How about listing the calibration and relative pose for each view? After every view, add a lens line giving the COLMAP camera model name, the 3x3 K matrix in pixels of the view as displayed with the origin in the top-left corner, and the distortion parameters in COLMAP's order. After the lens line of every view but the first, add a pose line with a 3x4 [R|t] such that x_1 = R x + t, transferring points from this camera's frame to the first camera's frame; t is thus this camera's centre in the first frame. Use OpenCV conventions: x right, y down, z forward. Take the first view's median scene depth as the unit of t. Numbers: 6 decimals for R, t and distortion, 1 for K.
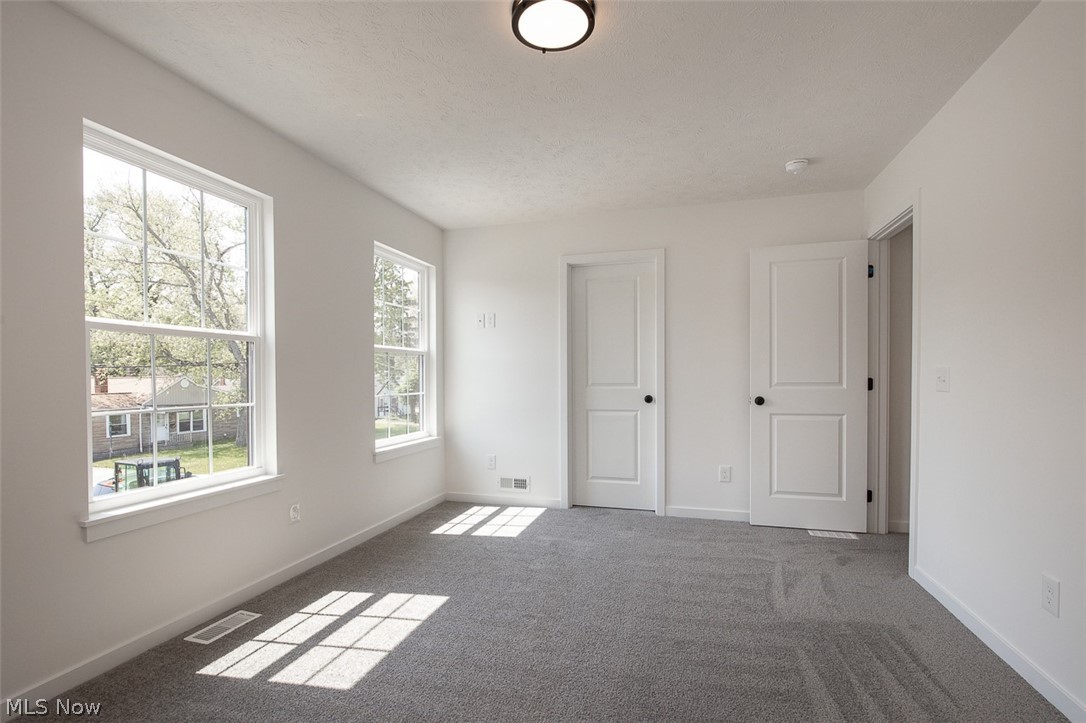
lens RADIAL K [[501.4, 0, 528.4], [0, 501.4, 384.6], [0, 0, 1]] dist [-0.011590, 0.004048]
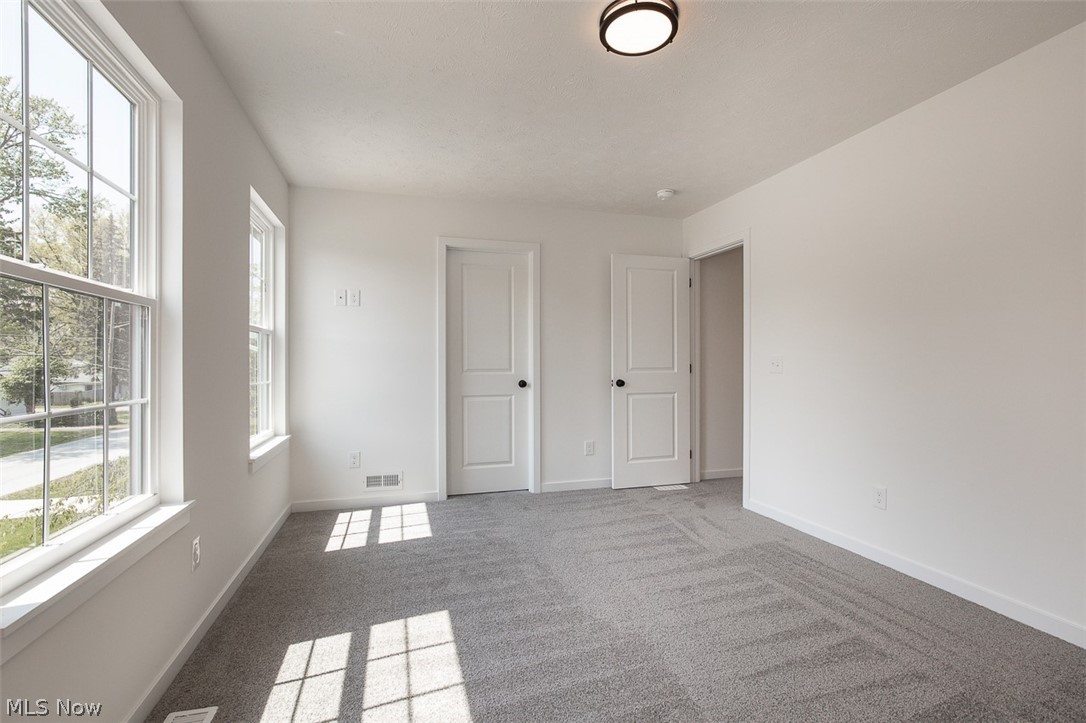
lens RADIAL K [[501.4, 0, 532.6], [0, 501.4, 363.0], [0, 0, 1]] dist [-0.011590, 0.004048]
pose [[0.834969, 0.003875, 0.550283, -0.365602], [0.005697, 0.999861, -0.015686, 0.002091], [-0.550267, 0.016232, 0.834831, 0.122039]]
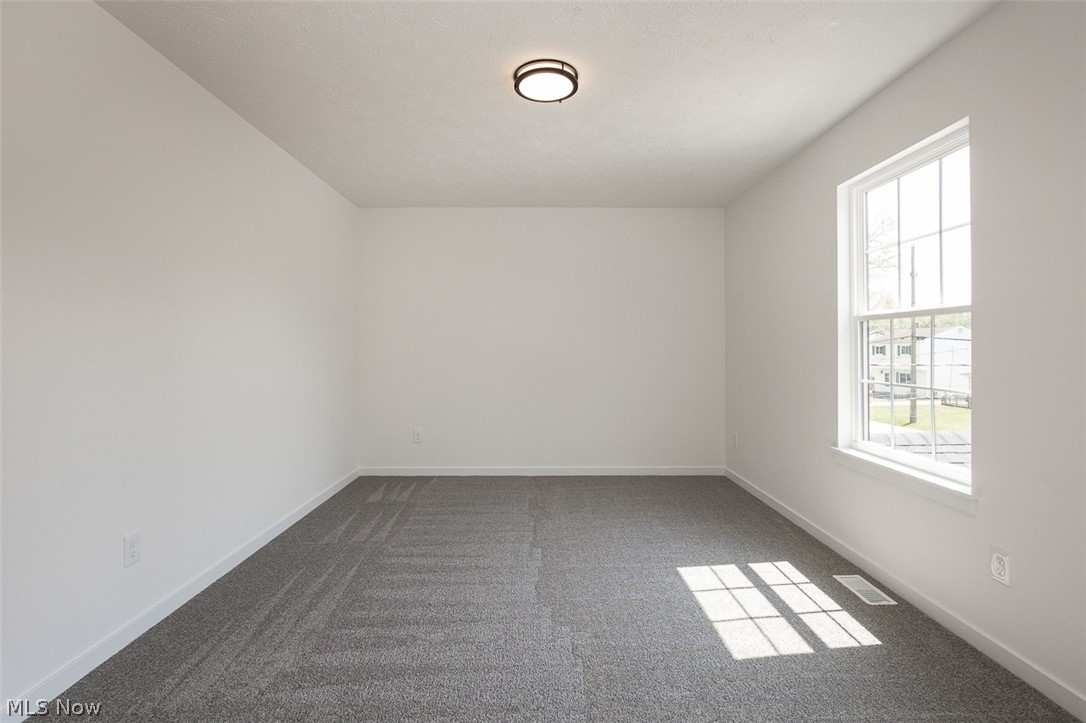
lens RADIAL K [[501.4, 0, 544.0], [0, 501.4, 355.5], [0, 0, 1]] dist [-0.011590, 0.004048]
pose [[-0.945148, 0.018816, -0.326099, 0.239858], [0.008097, 0.999382, 0.034195, -0.036253], [0.326541, 0.029678, -0.944717, 1.119090]]
